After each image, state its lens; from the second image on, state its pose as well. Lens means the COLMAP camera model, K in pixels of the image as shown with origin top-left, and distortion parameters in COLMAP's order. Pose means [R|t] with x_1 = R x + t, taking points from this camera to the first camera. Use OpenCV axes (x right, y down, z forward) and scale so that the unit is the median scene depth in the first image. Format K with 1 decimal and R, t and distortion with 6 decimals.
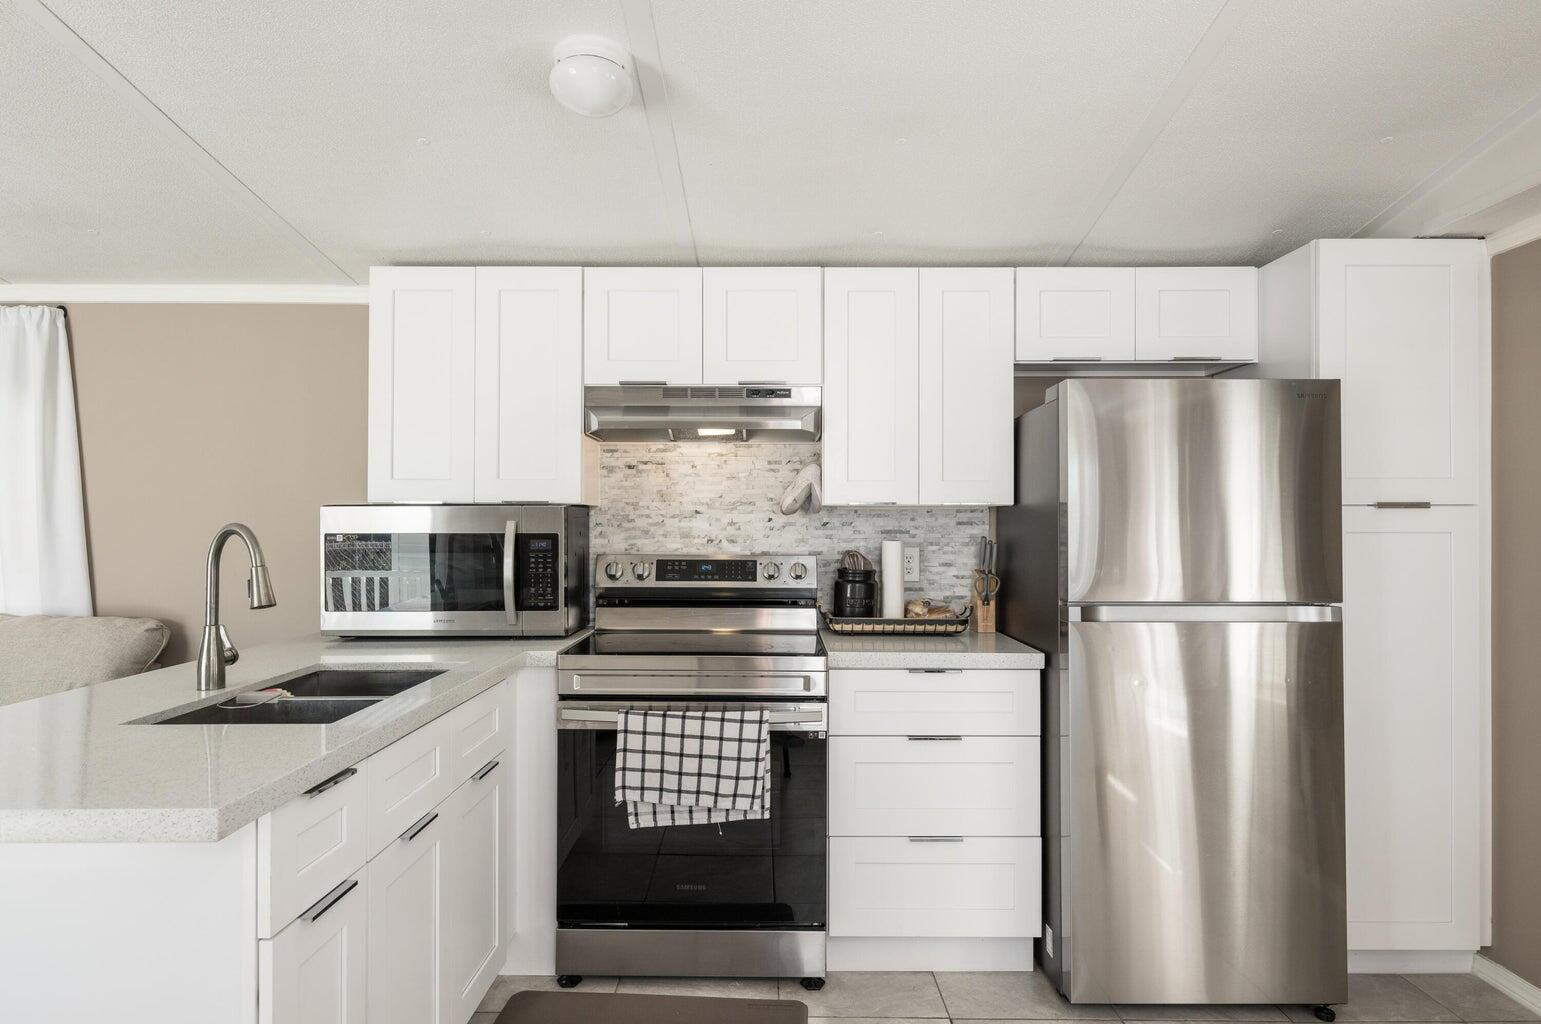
lens RADIAL K [[875.9, 0, 771.0], [0, 875.9, 516.2], [0, 0, 1]] dist [-0.007675, -0.001374]
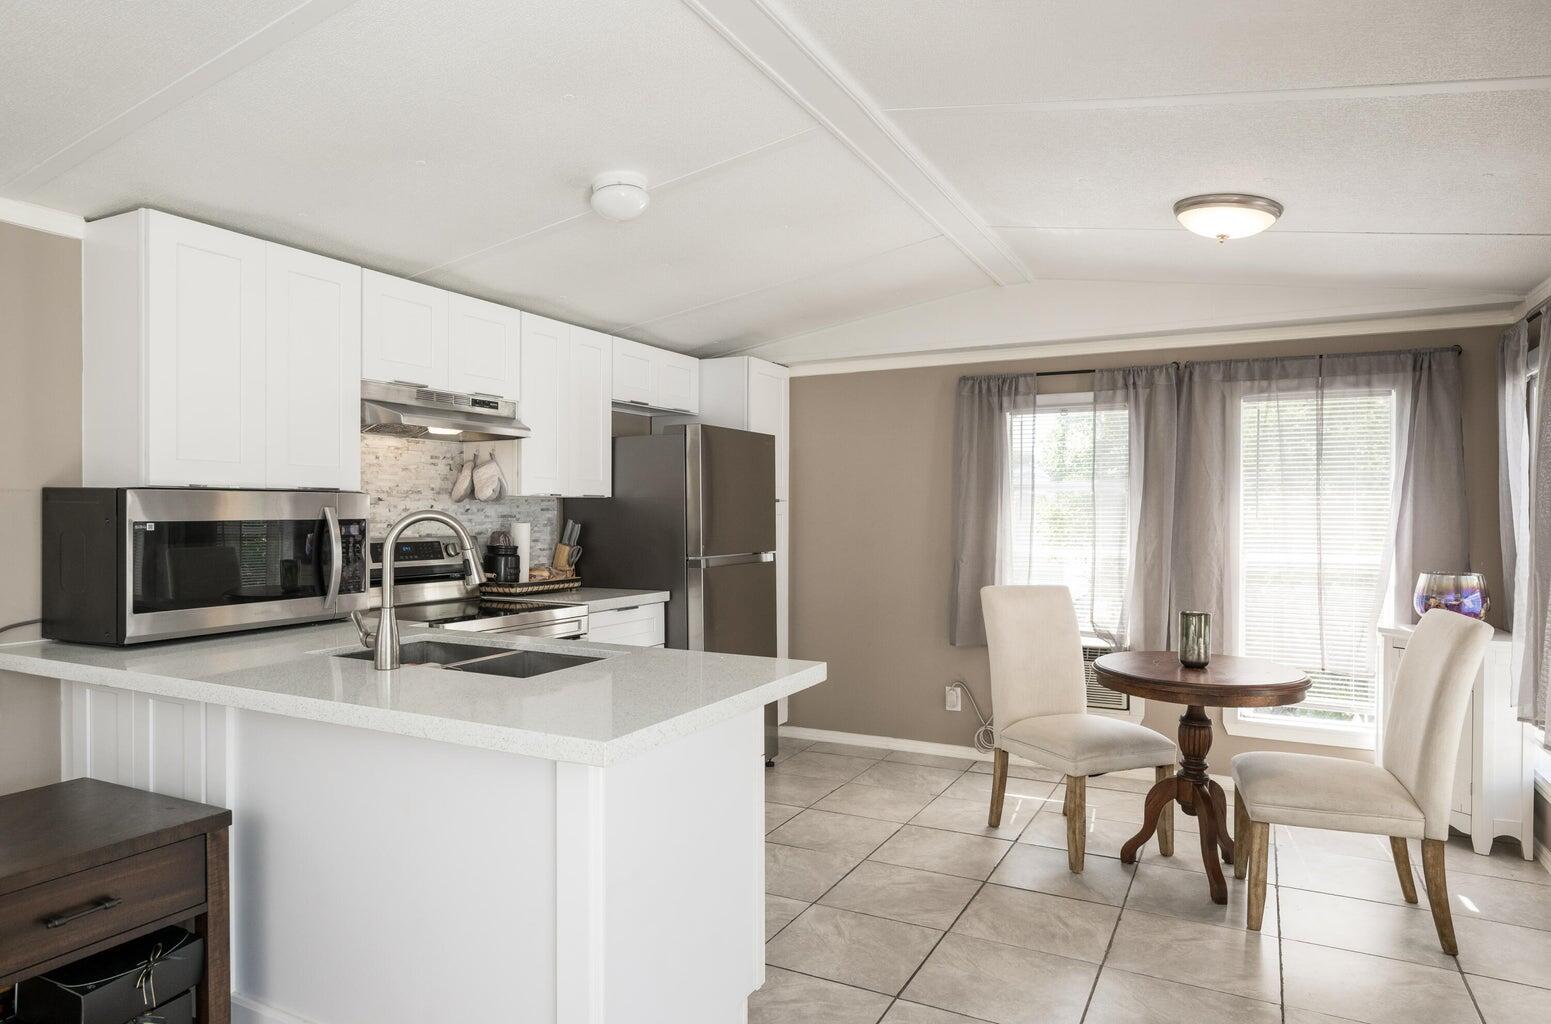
lens RADIAL K [[936.0, 0, 775.6], [0, 936.0, 515.4], [0, 0, 1]] dist [0.004520, 0.000315]
pose [[0.459962, -0.004983, 0.887925, -0.931150], [-0.012785, 0.999843, 0.012234, -0.005270], [-0.887847, -0.016979, 0.459826, 0.028132]]
